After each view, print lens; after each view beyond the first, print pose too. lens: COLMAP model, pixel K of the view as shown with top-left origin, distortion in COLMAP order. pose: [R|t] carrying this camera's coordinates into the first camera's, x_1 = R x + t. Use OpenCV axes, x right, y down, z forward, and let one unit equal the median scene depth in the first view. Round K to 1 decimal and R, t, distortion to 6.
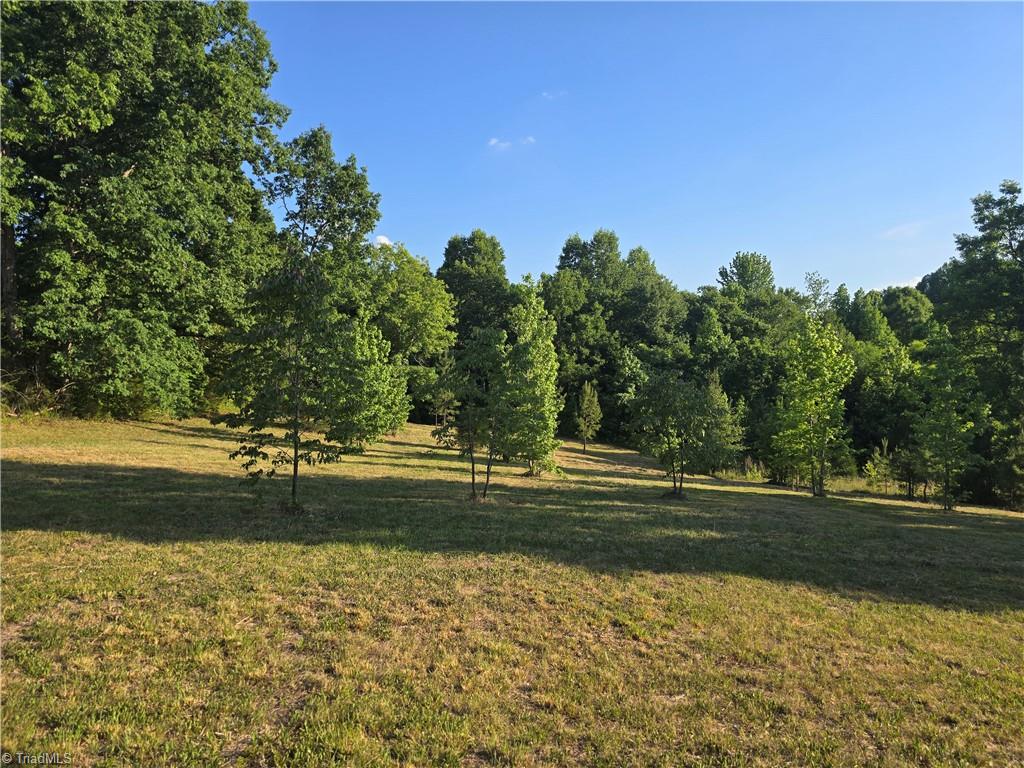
lens RADIAL K [[678.0, 0, 514.5], [0, 678.0, 382.4], [0, 0, 1]] dist [0.013445, -0.001874]
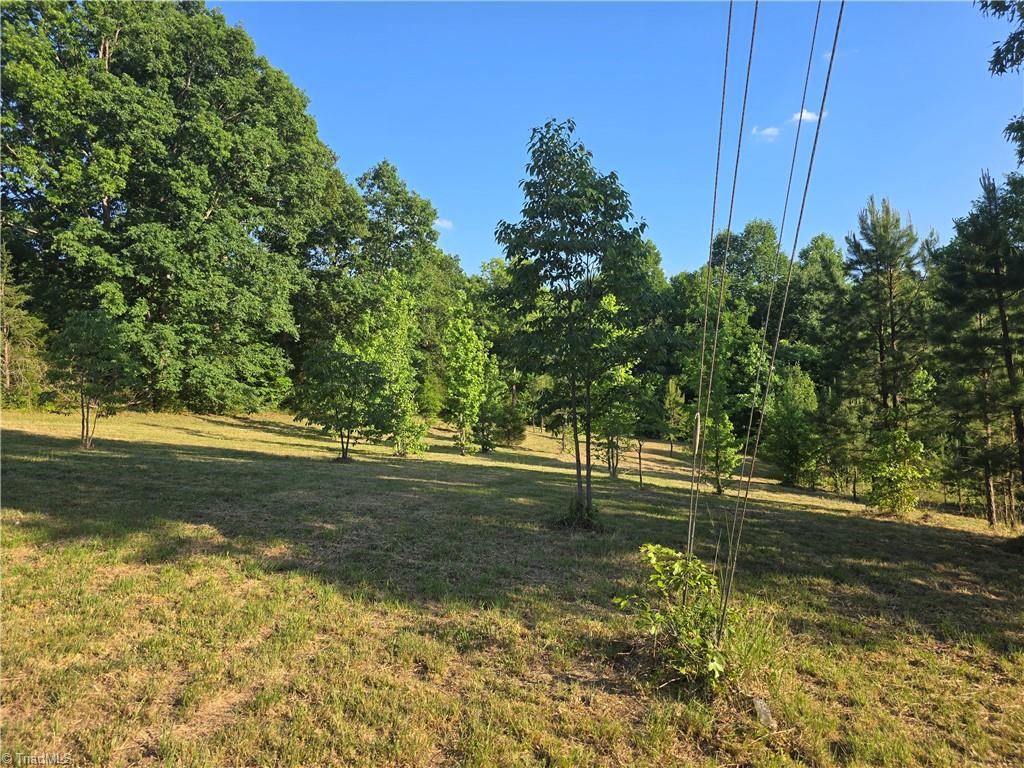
lens RADIAL K [[678.0, 0, 514.9], [0, 678.0, 385.8], [0, 0, 1]] dist [0.013445, -0.001874]
pose [[0.921295, -0.021219, -0.388284, 0.272709], [0.014695, 0.999697, -0.019766, 0.022315], [0.388586, 0.012504, 0.921328, 0.031185]]
